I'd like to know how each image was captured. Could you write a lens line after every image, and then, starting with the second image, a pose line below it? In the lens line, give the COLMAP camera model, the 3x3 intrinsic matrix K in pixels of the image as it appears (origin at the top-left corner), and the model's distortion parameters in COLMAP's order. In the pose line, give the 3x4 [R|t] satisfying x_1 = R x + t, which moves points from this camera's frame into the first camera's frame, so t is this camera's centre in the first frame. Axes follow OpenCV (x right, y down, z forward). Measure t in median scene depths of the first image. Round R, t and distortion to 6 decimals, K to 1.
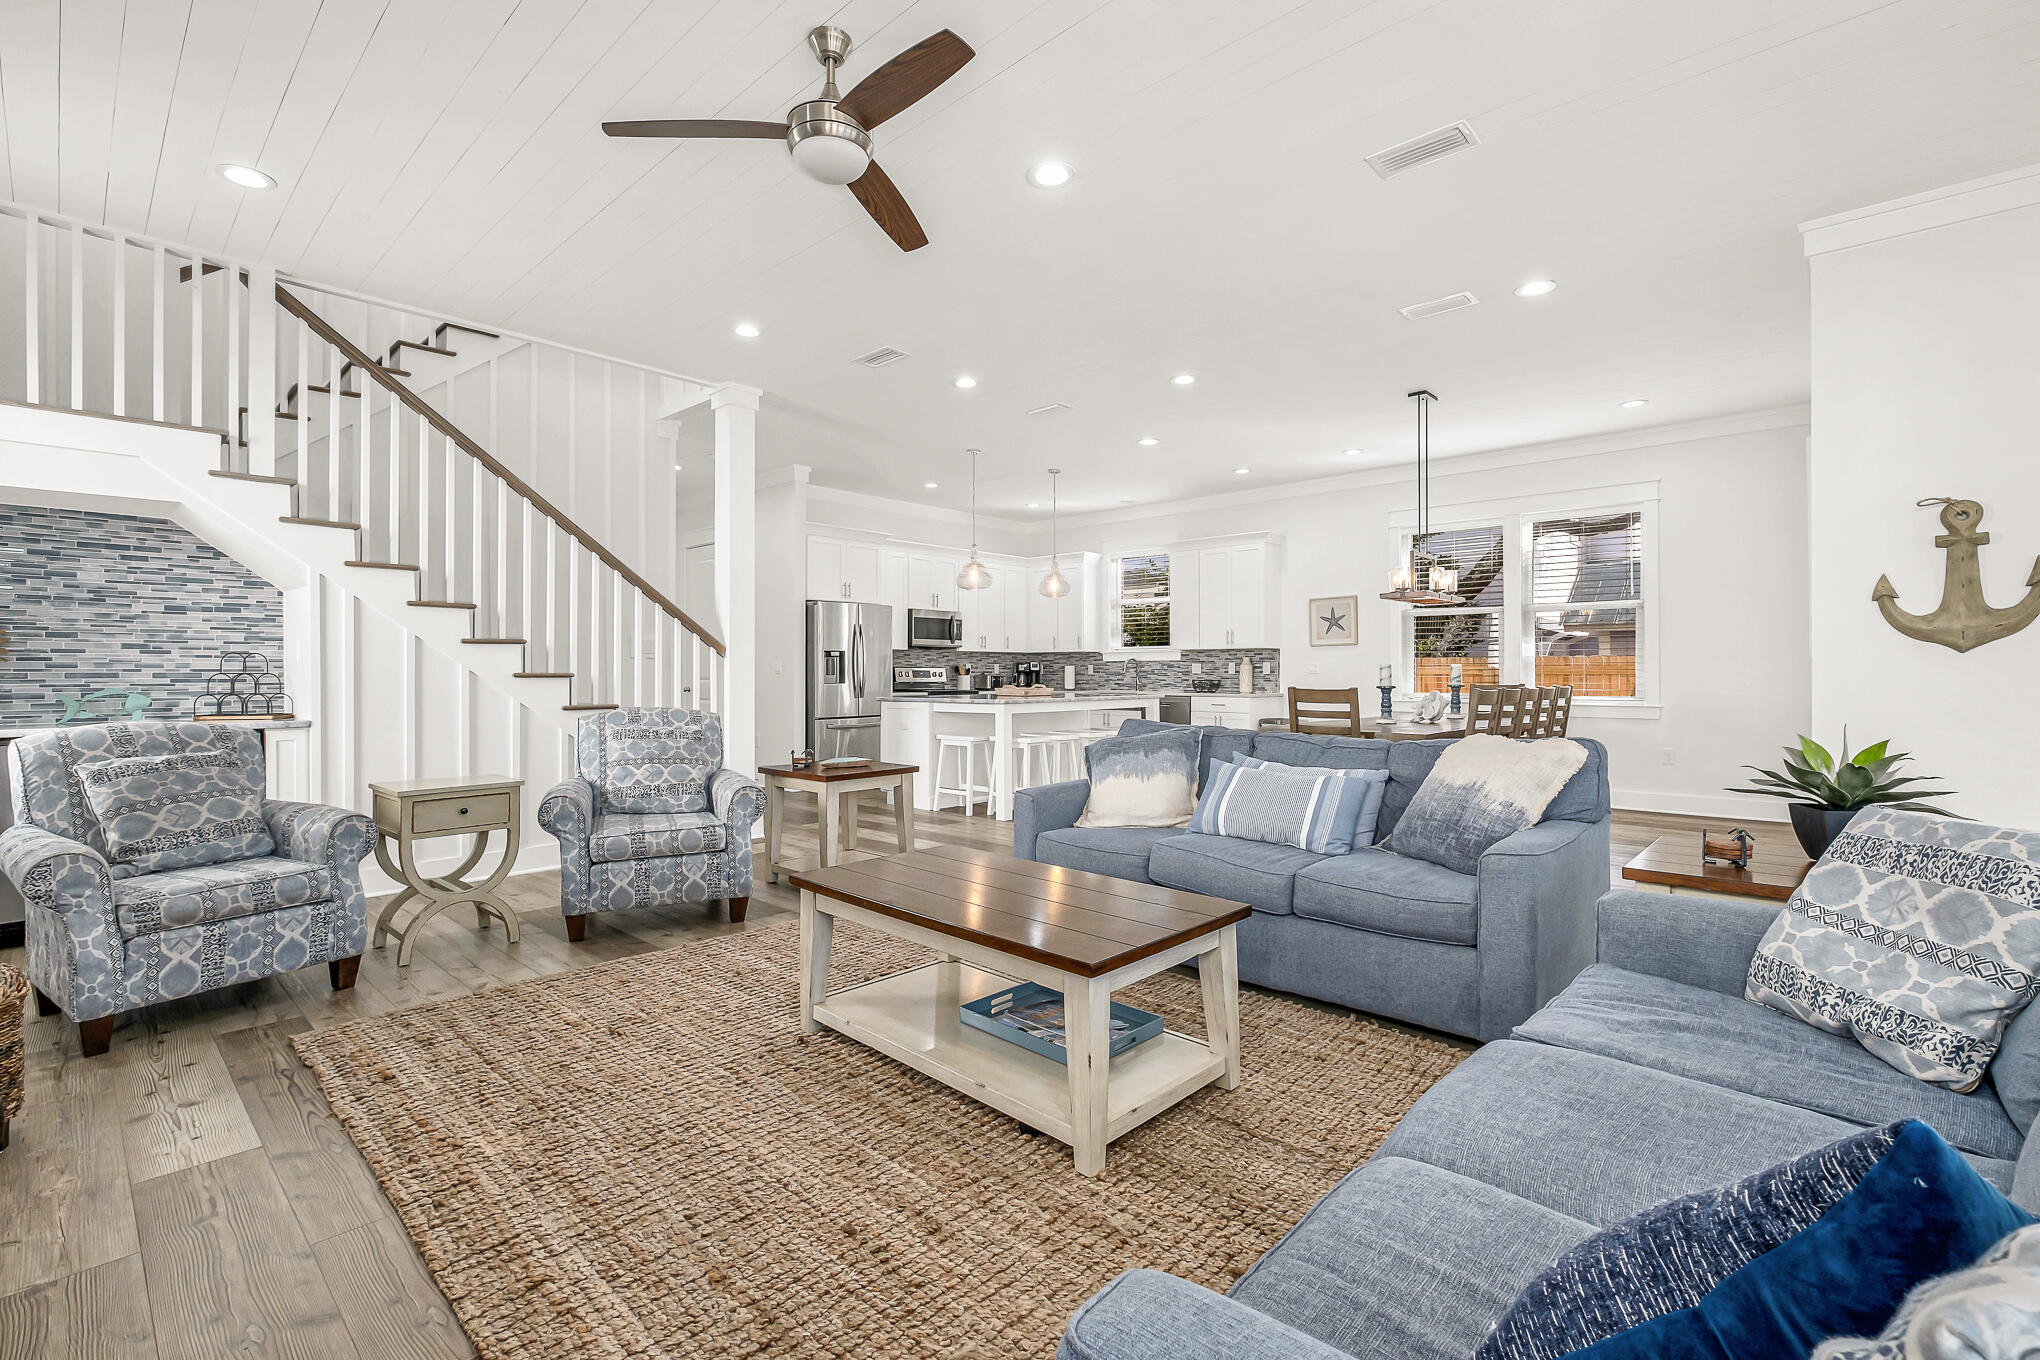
lens RADIAL K [[904.3, 0, 1009.3], [0, 904.3, 685.0], [0, 0, 1]] dist [-0.003493, -0.000029]
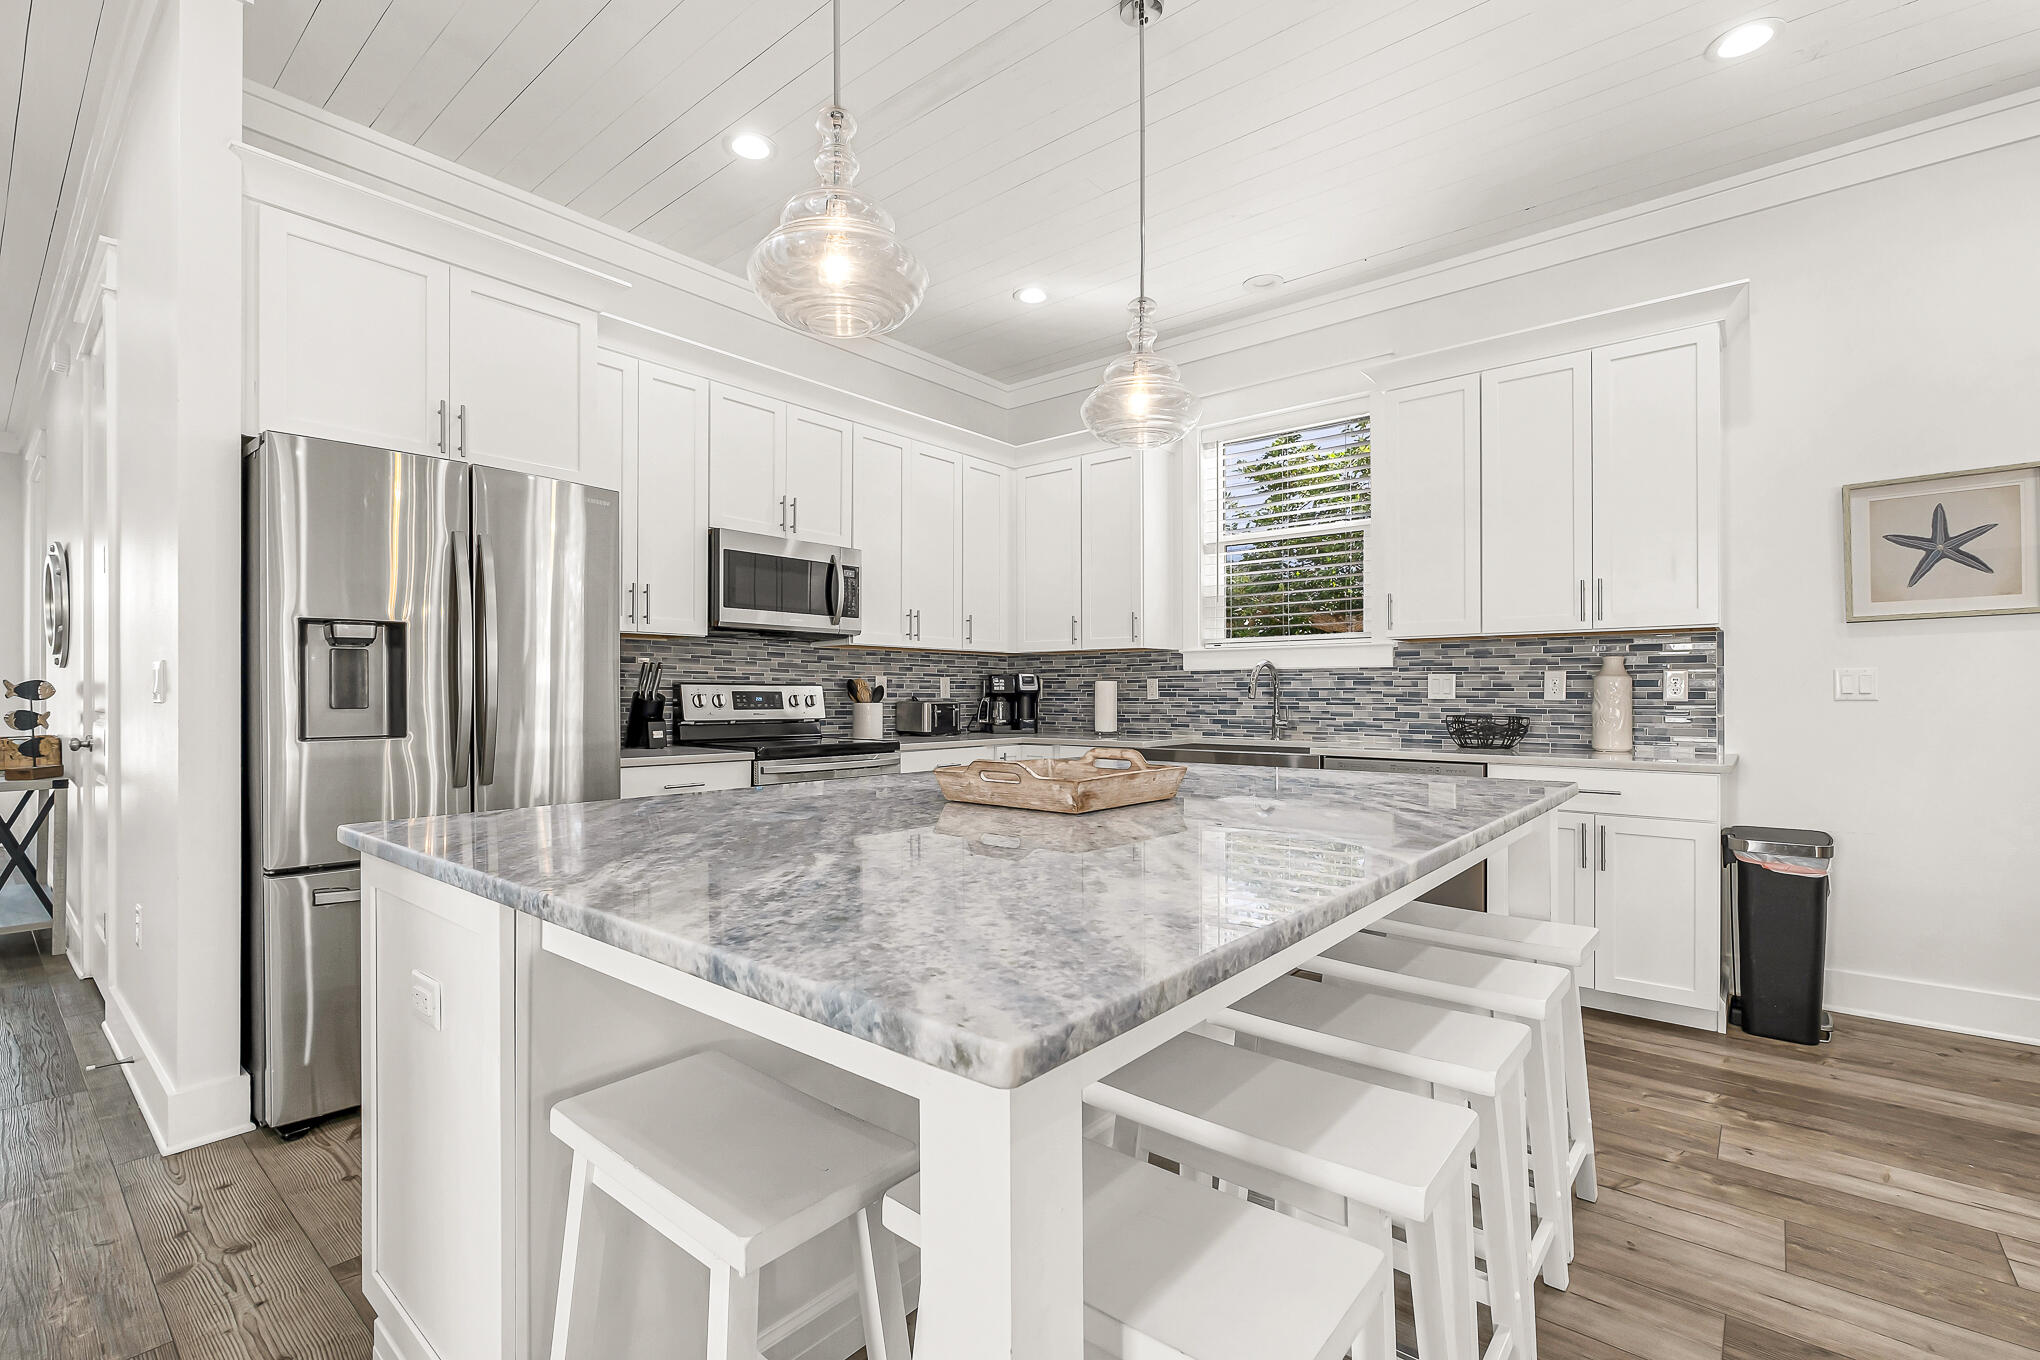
lens RADIAL K [[904.3, 0, 1009.3], [0, 904.3, 685.0], [0, 0, 1]] dist [-0.003493, -0.000029]
pose [[0.998454, -0.000197, 0.055588, -0.007692], [0.001454, 0.999744, -0.022576, -0.009837], [-0.055569, 0.022622, 0.998199, 0.596690]]
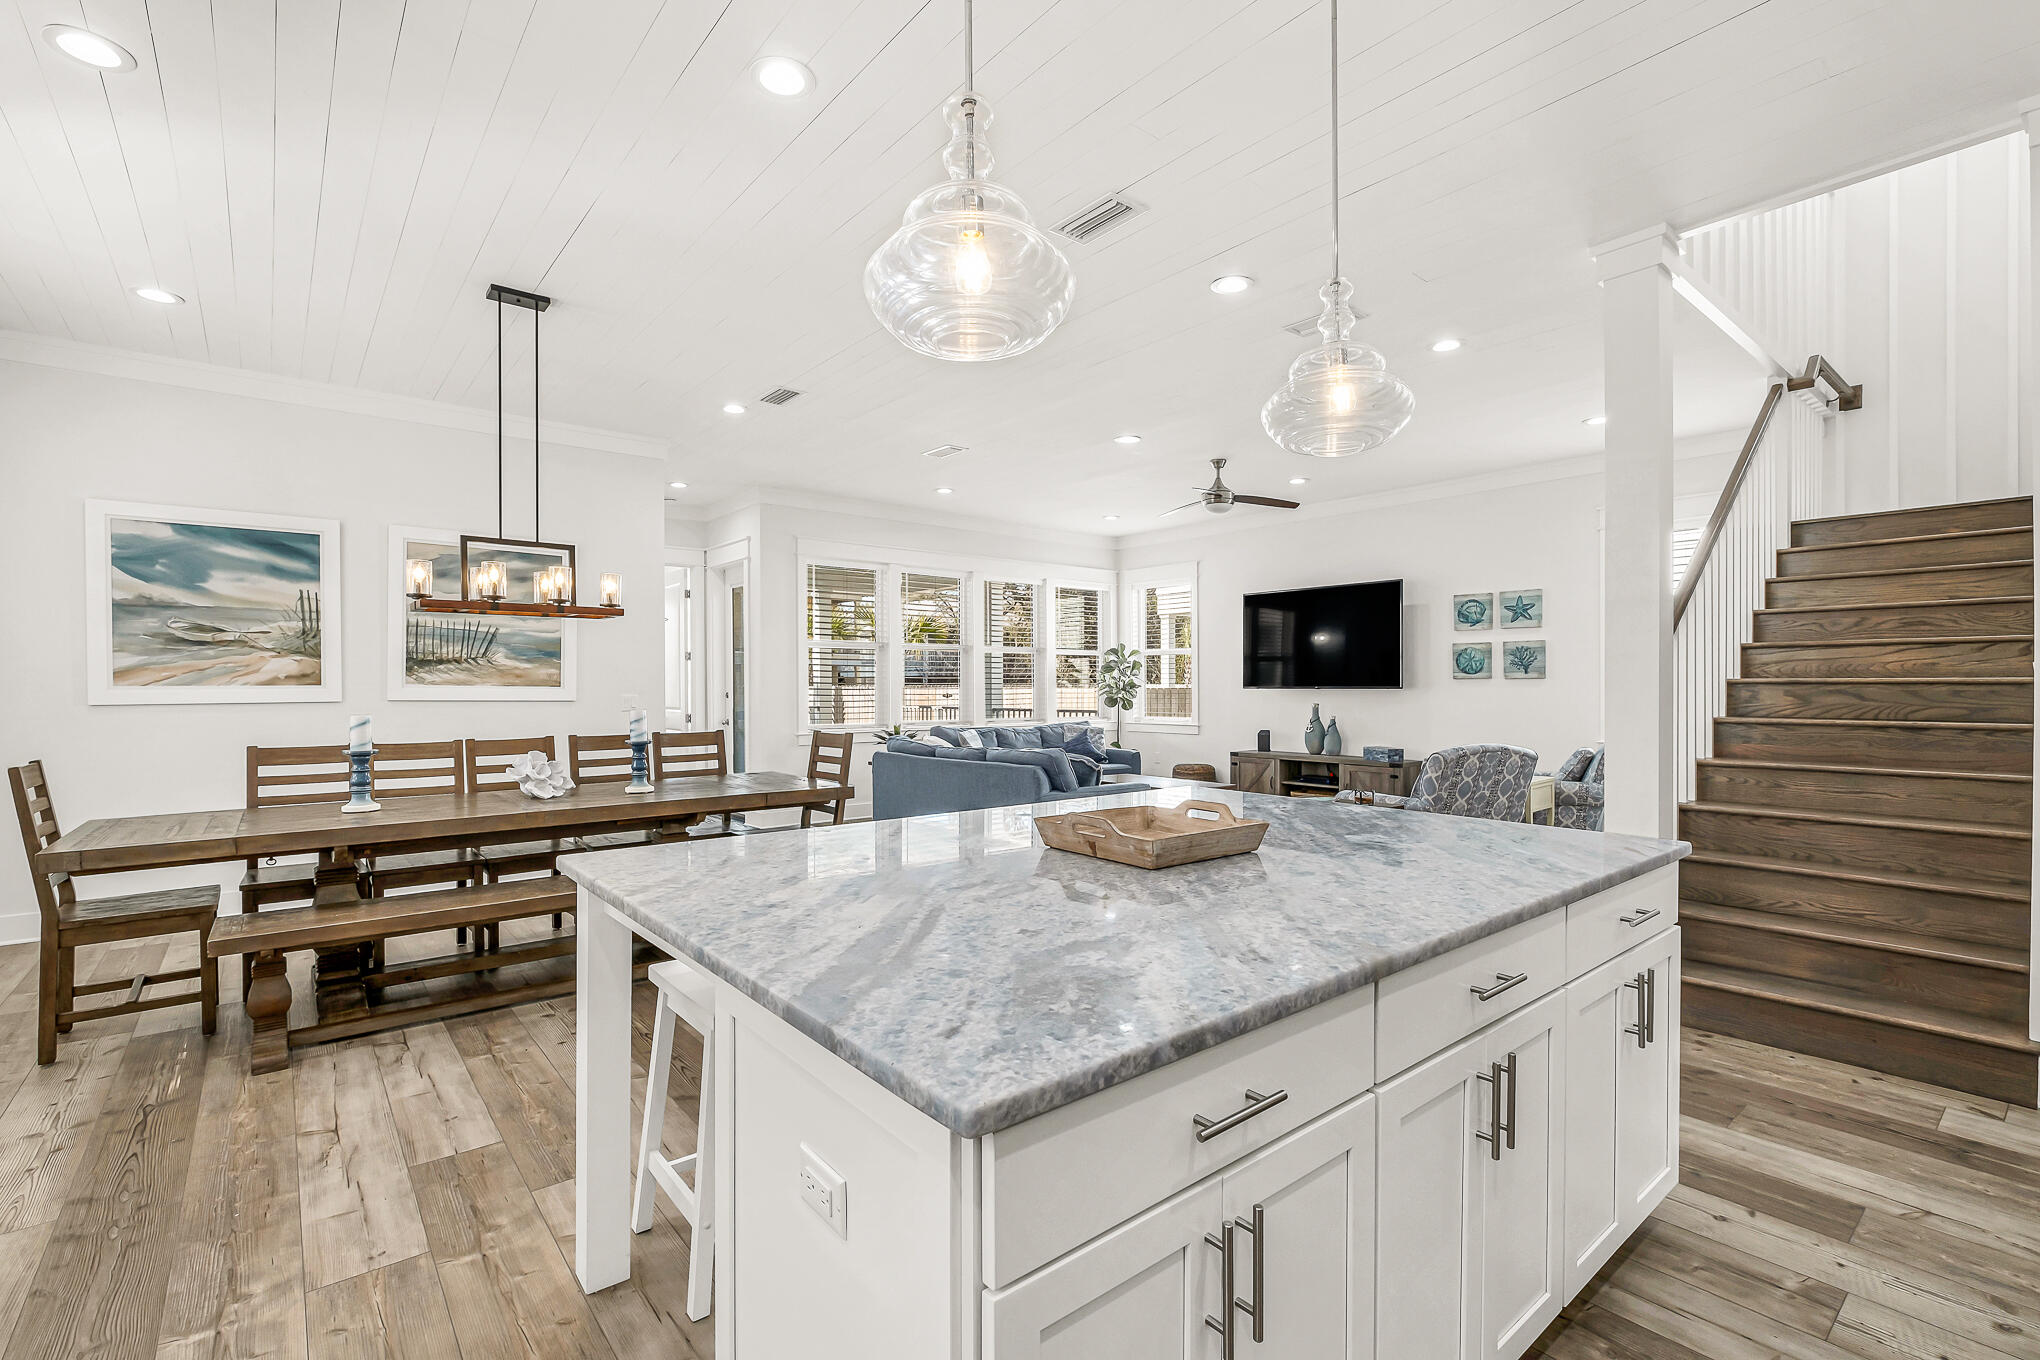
lens RADIAL K [[904.3, 0, 1009.3], [0, 904.3, 685.0], [0, 0, 1]] dist [-0.003493, -0.000029]
pose [[-0.992245, 0.001941, 0.124285, 0.020411], [0.003483, 0.999920, 0.012192, -0.027663], [-0.124251, 0.012530, -0.992172, 0.973146]]
